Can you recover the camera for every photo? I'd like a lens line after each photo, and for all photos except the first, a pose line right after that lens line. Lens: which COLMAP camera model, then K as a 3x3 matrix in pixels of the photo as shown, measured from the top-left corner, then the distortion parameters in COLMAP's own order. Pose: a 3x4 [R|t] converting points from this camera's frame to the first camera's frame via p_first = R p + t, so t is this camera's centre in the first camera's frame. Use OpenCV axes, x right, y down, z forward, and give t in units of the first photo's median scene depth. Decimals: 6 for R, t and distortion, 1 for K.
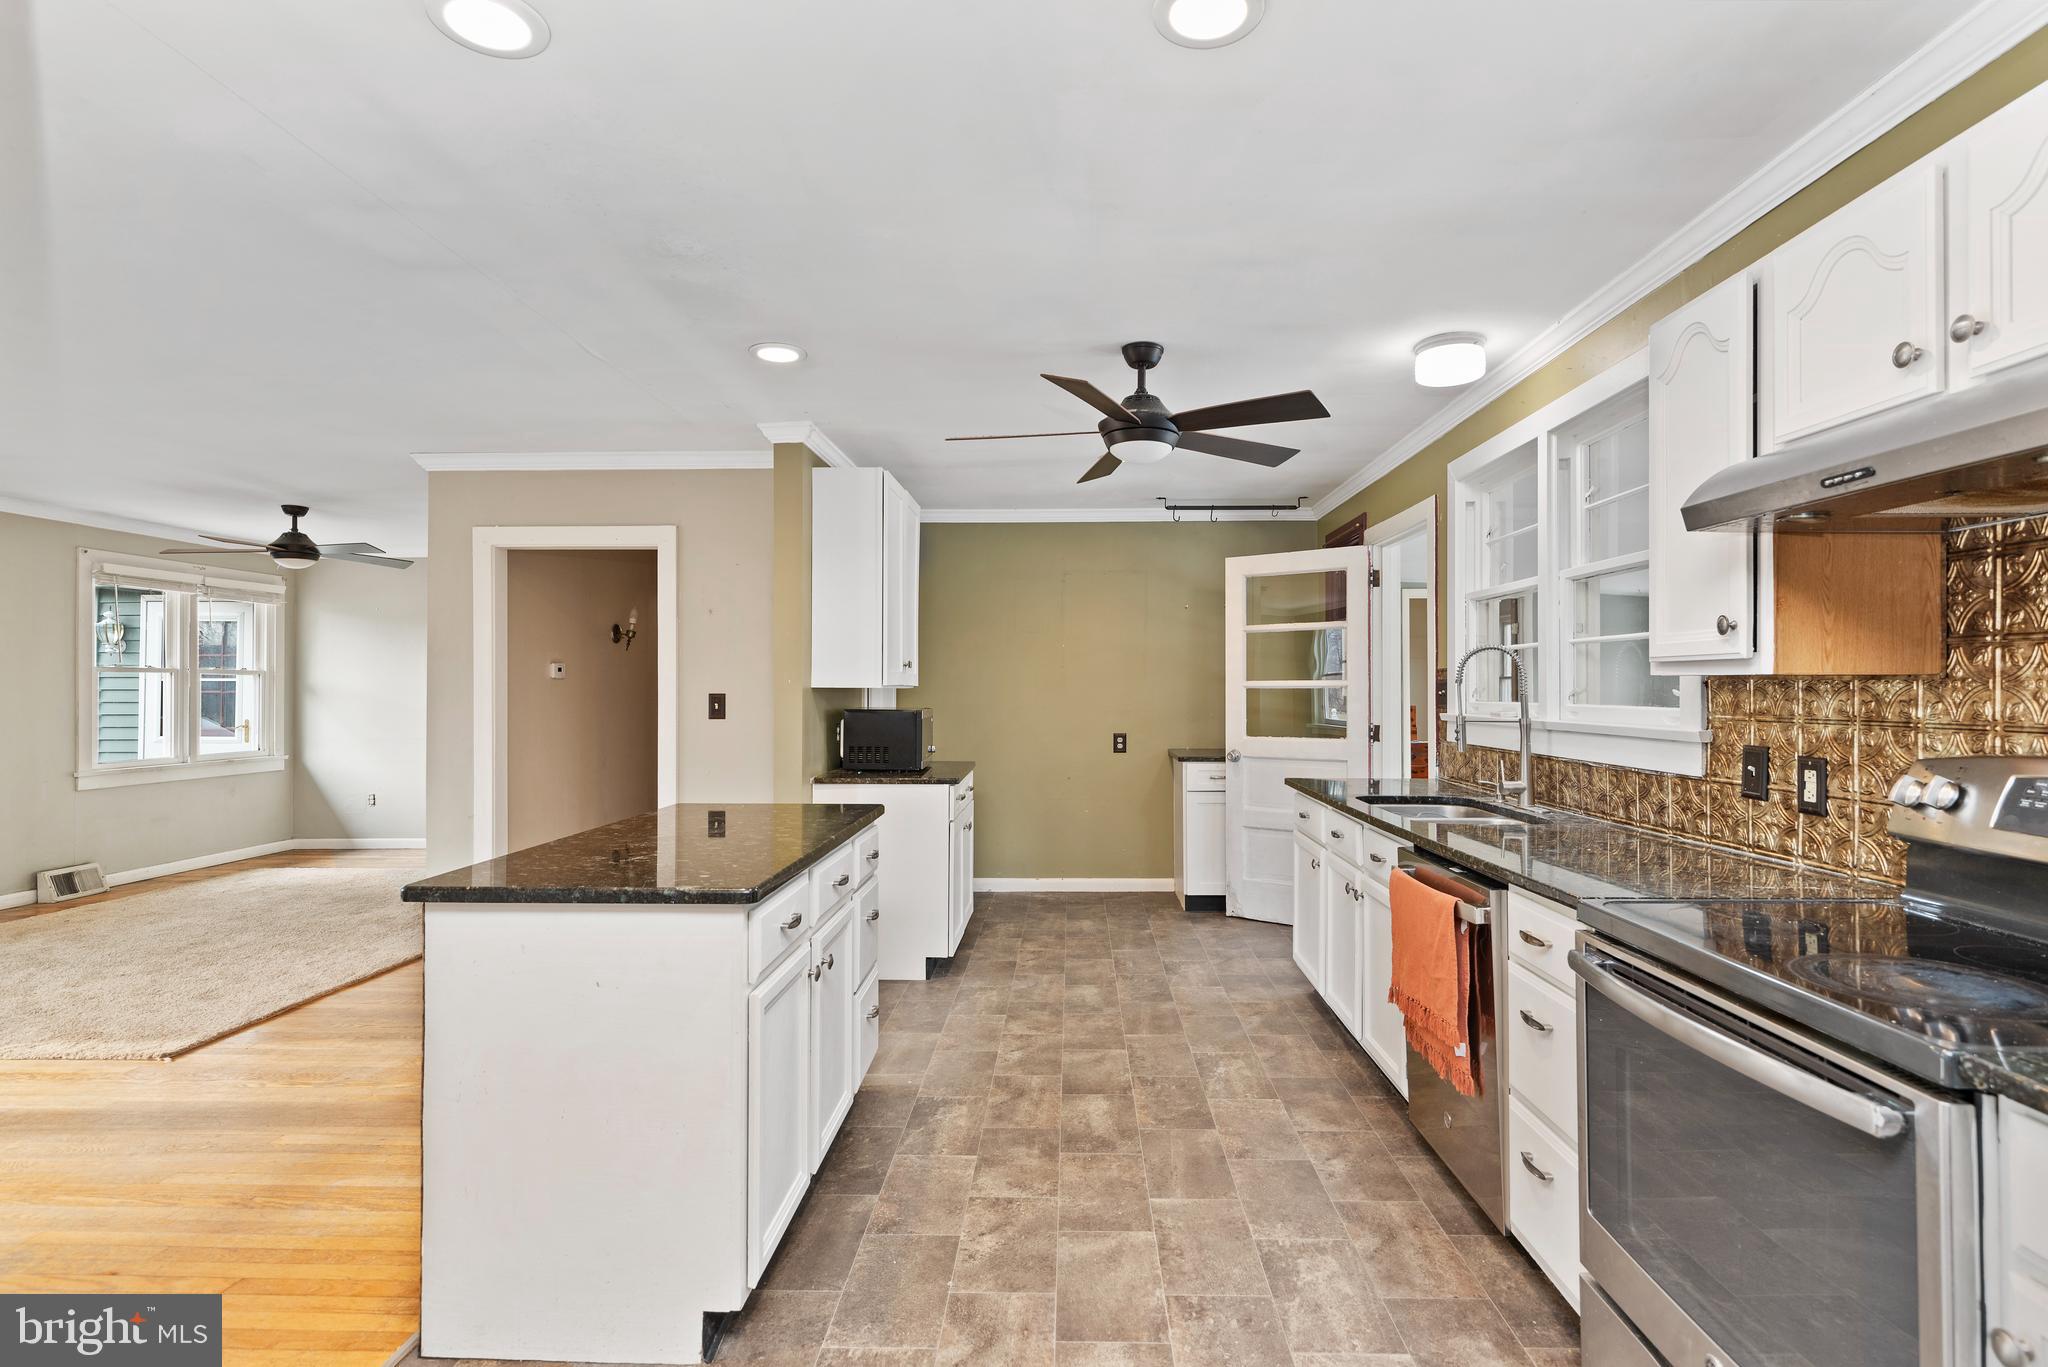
lens RADIAL K [[995.6, 0, 1055.3], [0, 995.6, 680.6], [0, 0, 1]] dist [-0.000504, 0.003509]
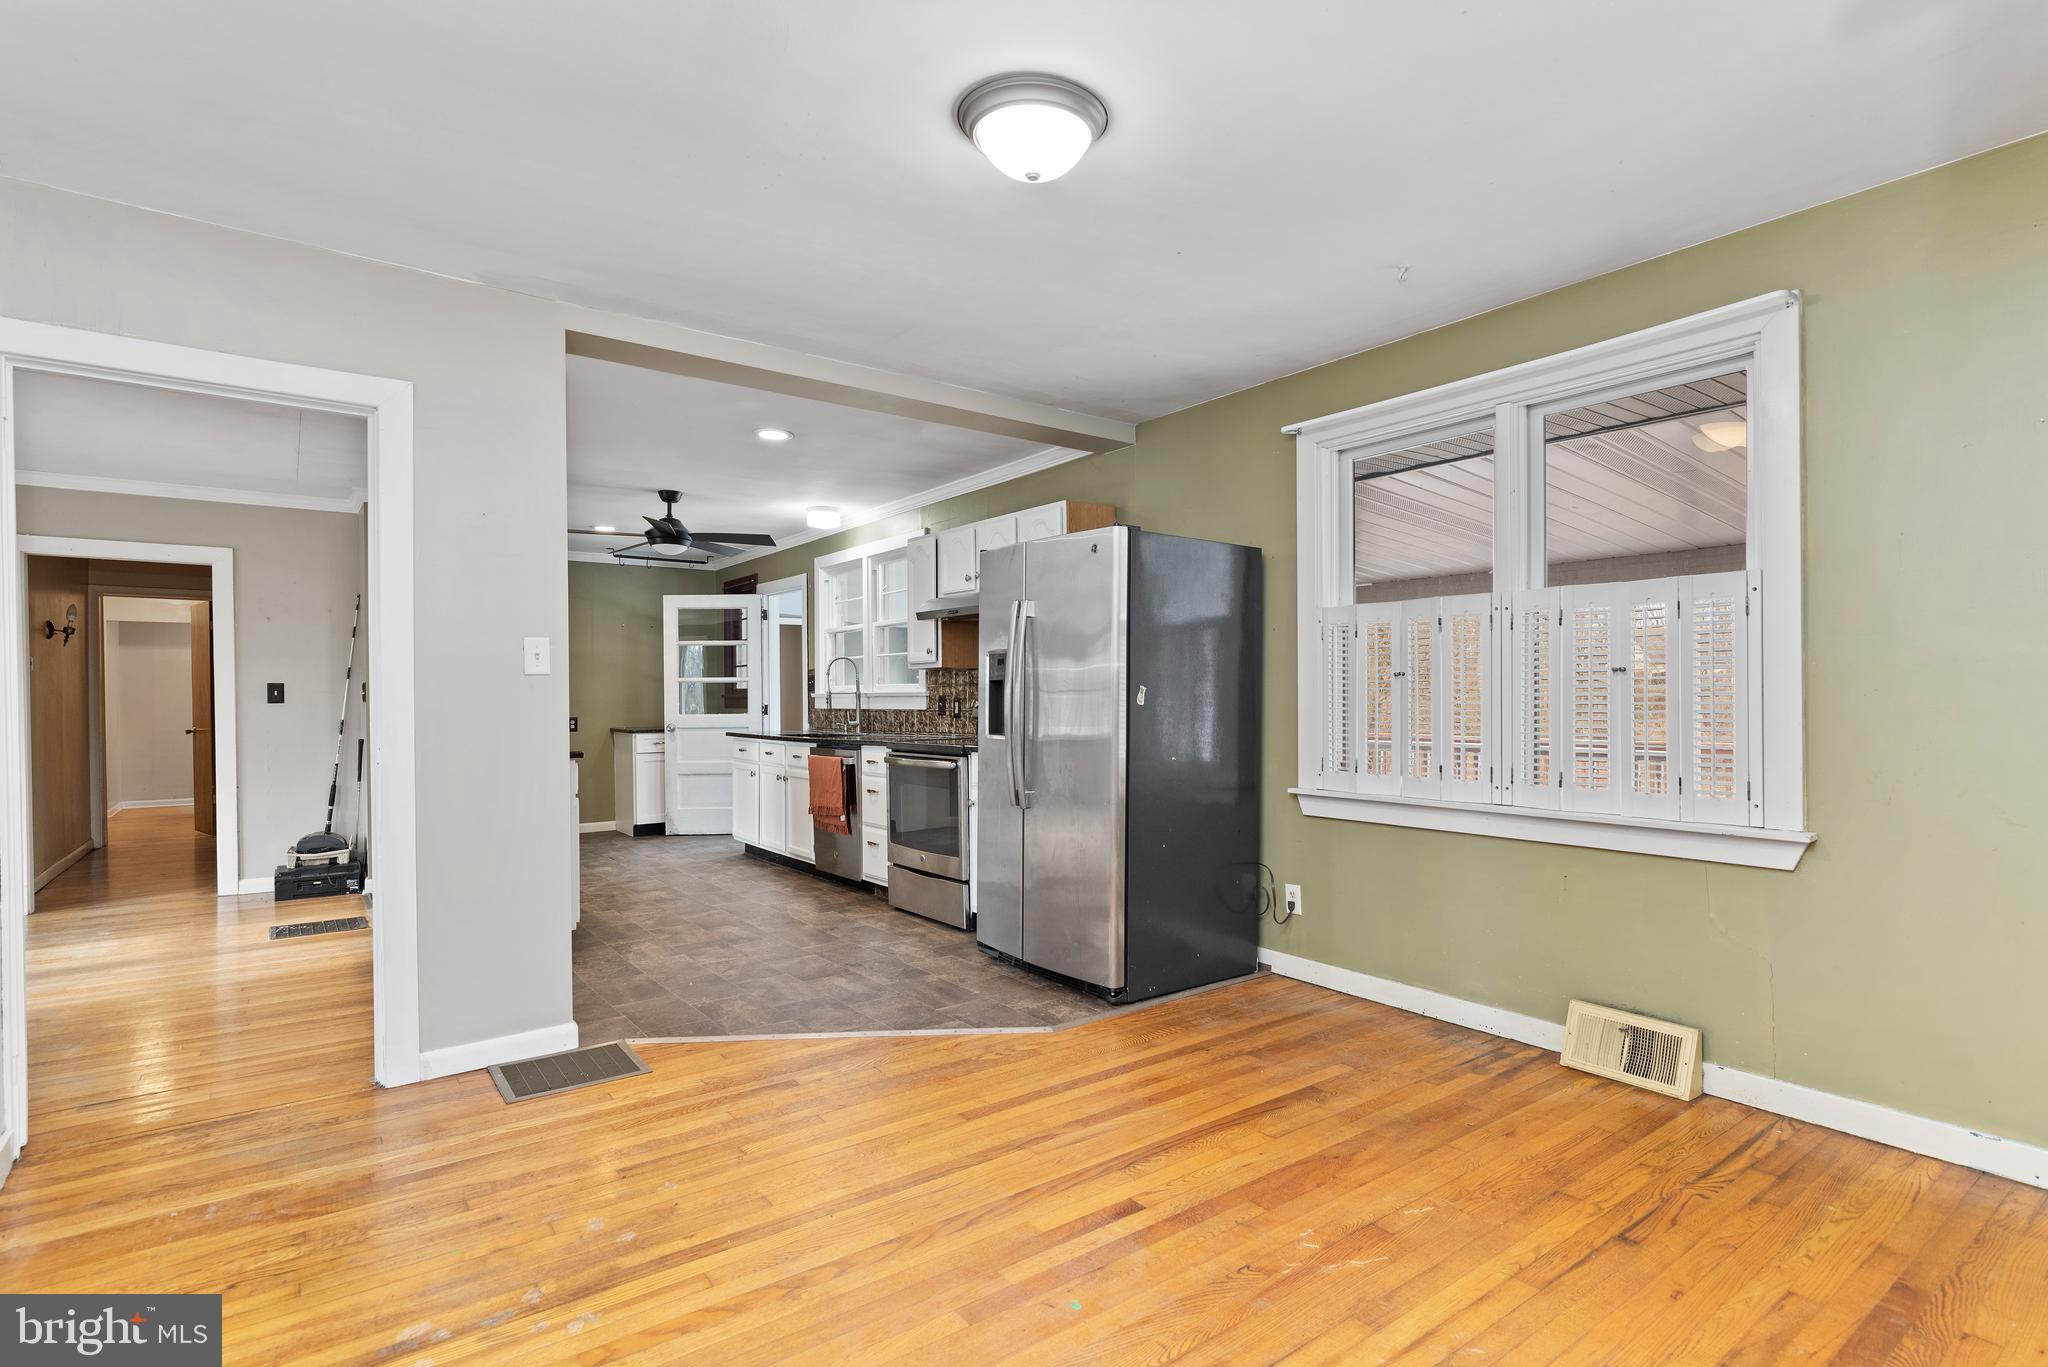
lens RADIAL K [[995.6, 0, 1044.5], [0, 995.6, 698.2], [0, 0, 1]] dist [-0.000504, 0.003509]
pose [[0.785215, -0.005463, 0.619199, -0.564667], [0.002423, 0.999981, 0.005751, 0.043222], [-0.619218, -0.003015, 0.785213, -0.971567]]
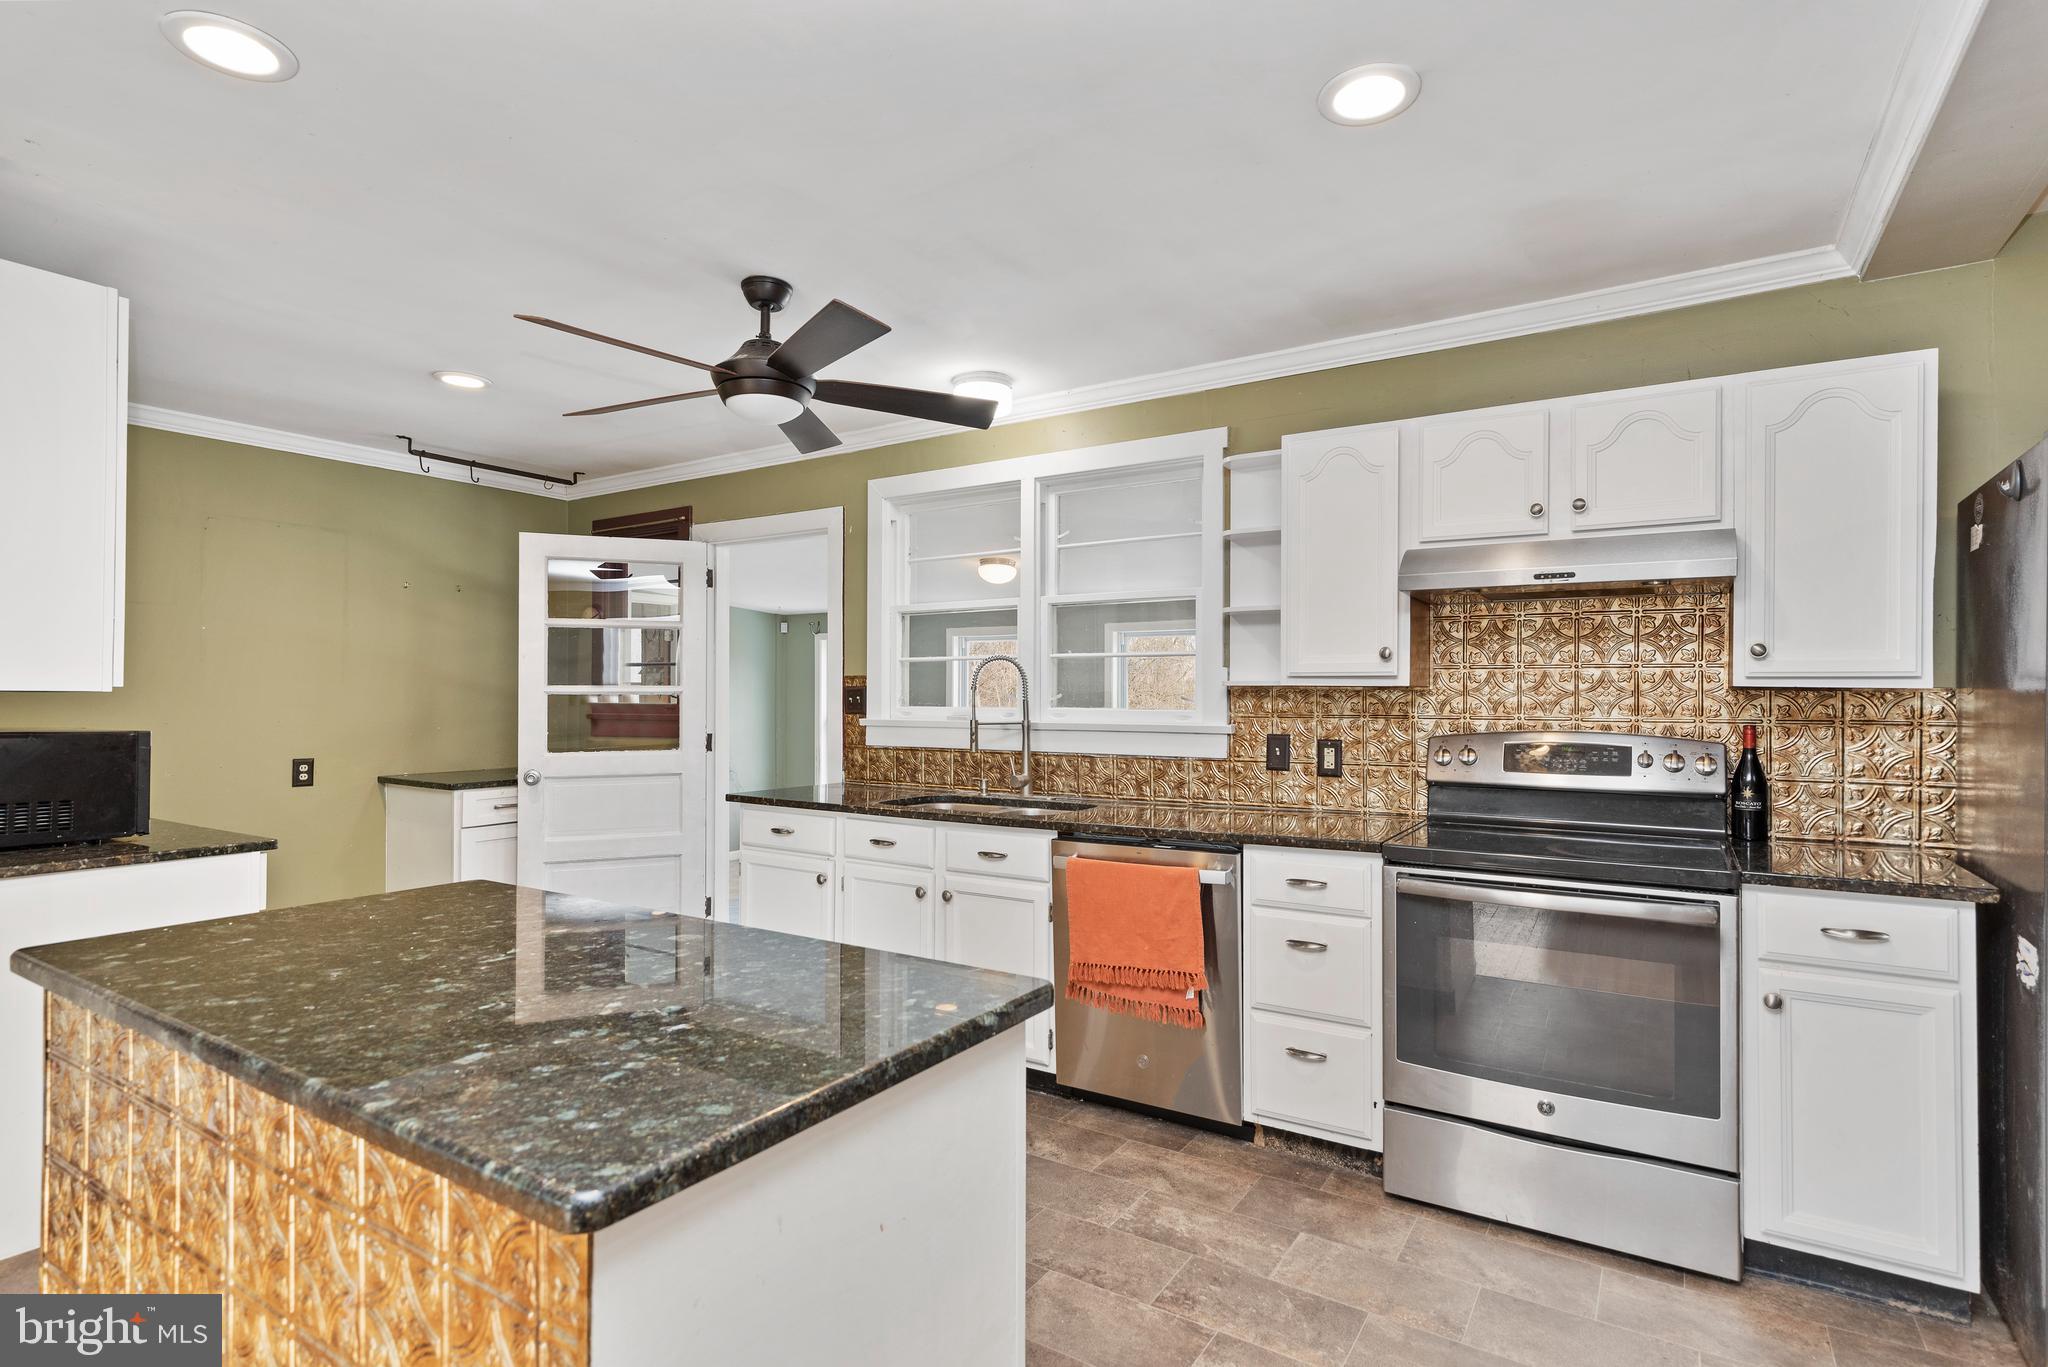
lens RADIAL K [[995.6, 0, 1049.8], [0, 995.6, 687.7], [0, 0, 1]] dist [-0.000504, 0.003509]
pose [[0.514268, 0.007902, 0.857593, -0.549257], [-0.007894, 0.999959, -0.004480, 0.004623], [-0.857593, -0.004466, 0.514309, 0.399042]]
